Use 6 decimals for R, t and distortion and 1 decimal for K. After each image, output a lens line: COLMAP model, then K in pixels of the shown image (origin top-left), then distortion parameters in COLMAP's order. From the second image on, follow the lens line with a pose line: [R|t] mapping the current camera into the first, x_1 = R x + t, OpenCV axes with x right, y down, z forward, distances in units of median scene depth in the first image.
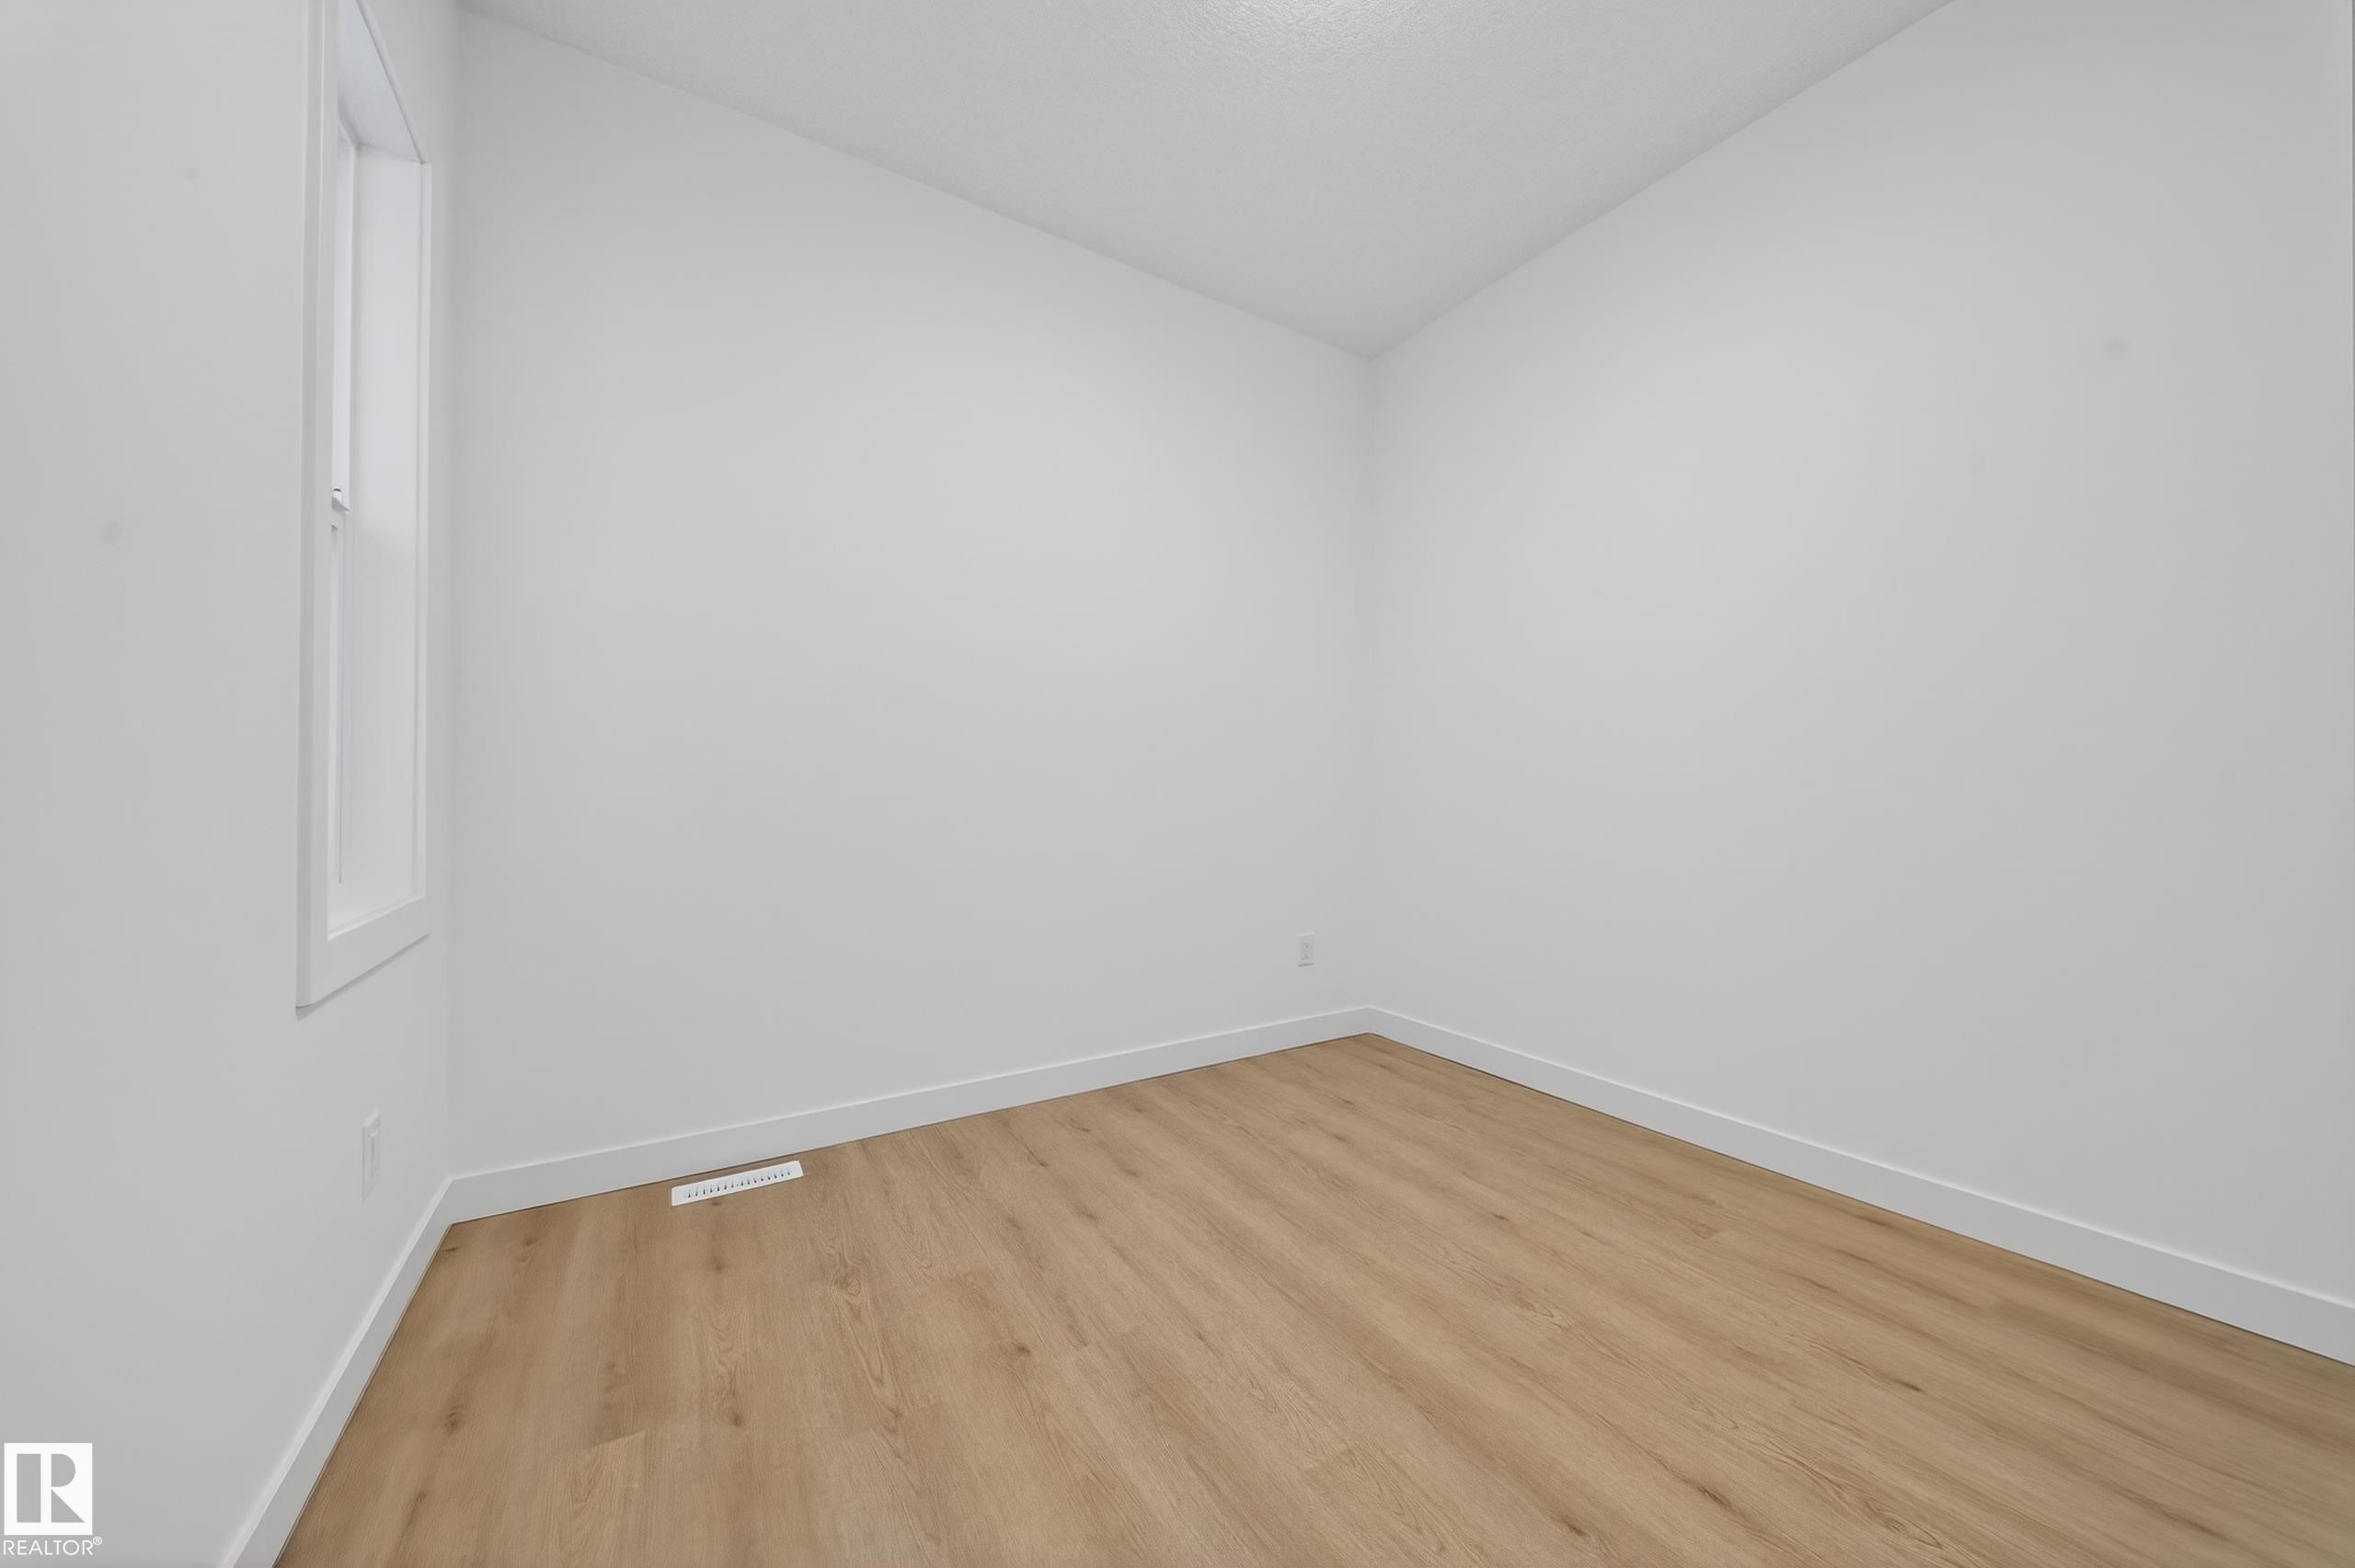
lens RADIAL K [[821.0, 0, 1181.8], [0, 821.0, 788.6], [0, 0, 1]] dist [0.001982, -0.000232]
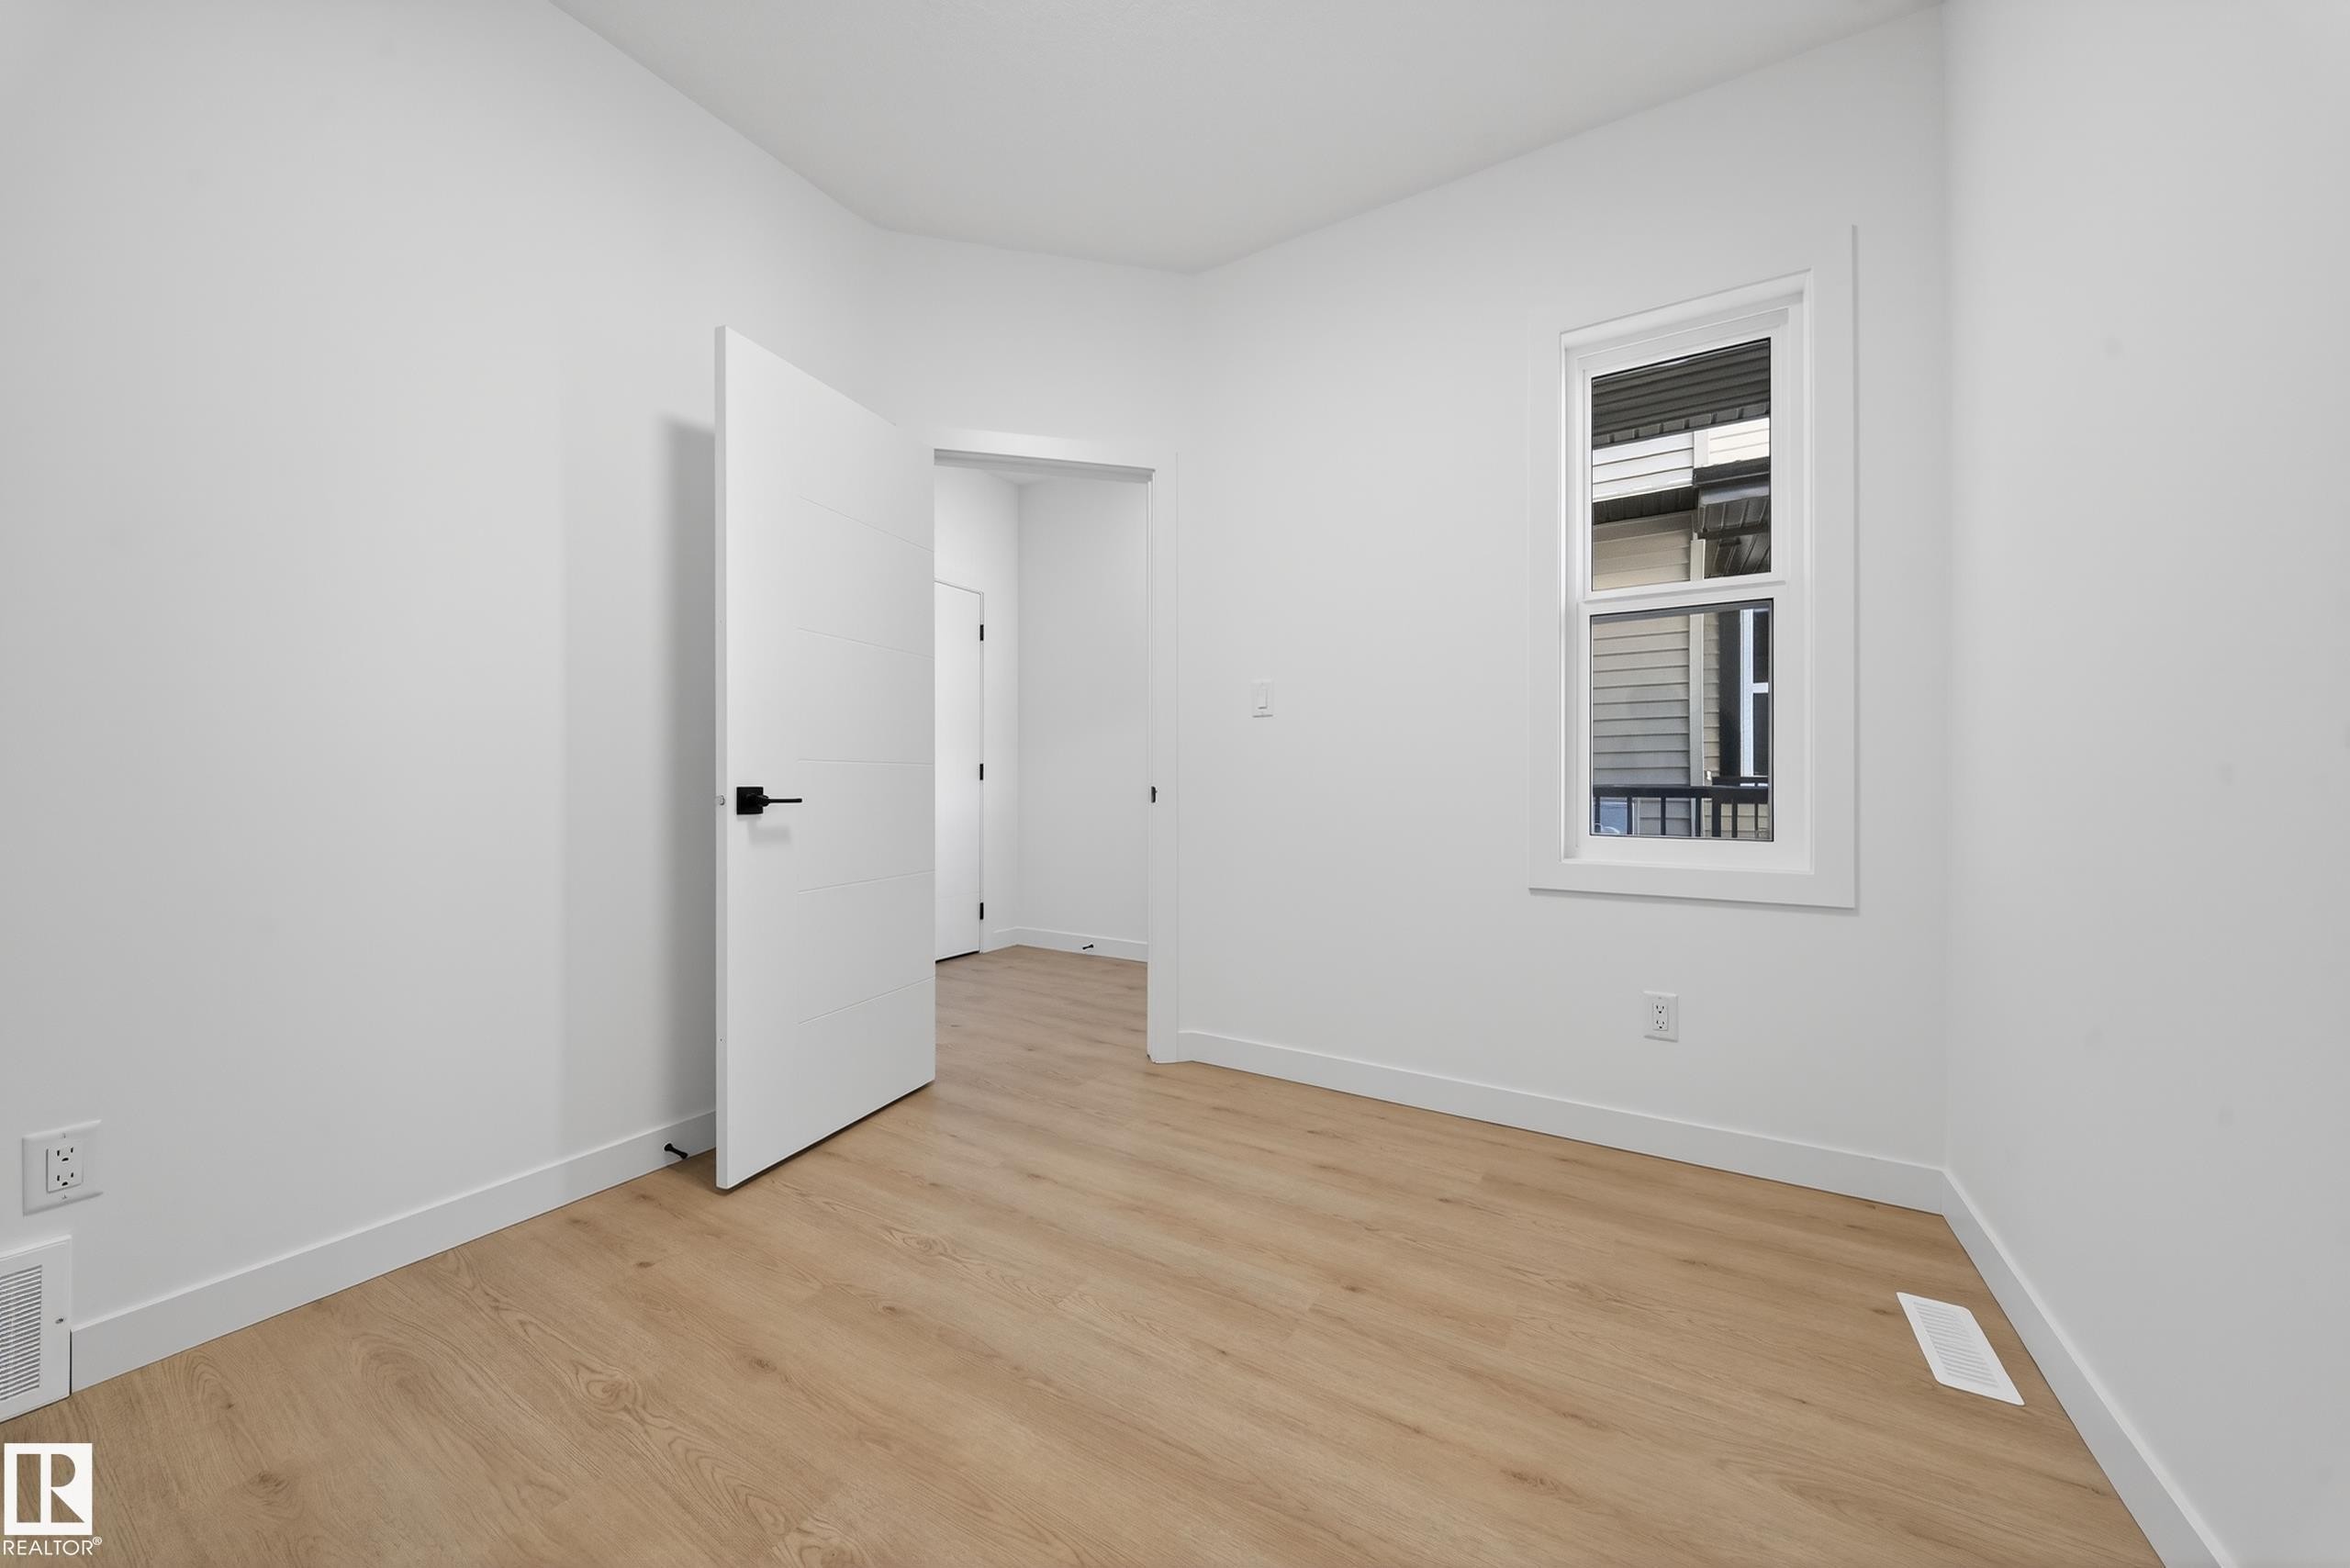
lens RADIAL K [[819.4, 0, 1179.3], [0, 819.4, 788.6], [0, 0, 1]] dist [0.001982, -0.000232]
pose [[-0.893448, -0.002891, -0.449158, 0.520496], [0.003278, 0.999911, -0.012955, 0.023720], [0.449156, -0.013047, -0.893358, 1.919354]]
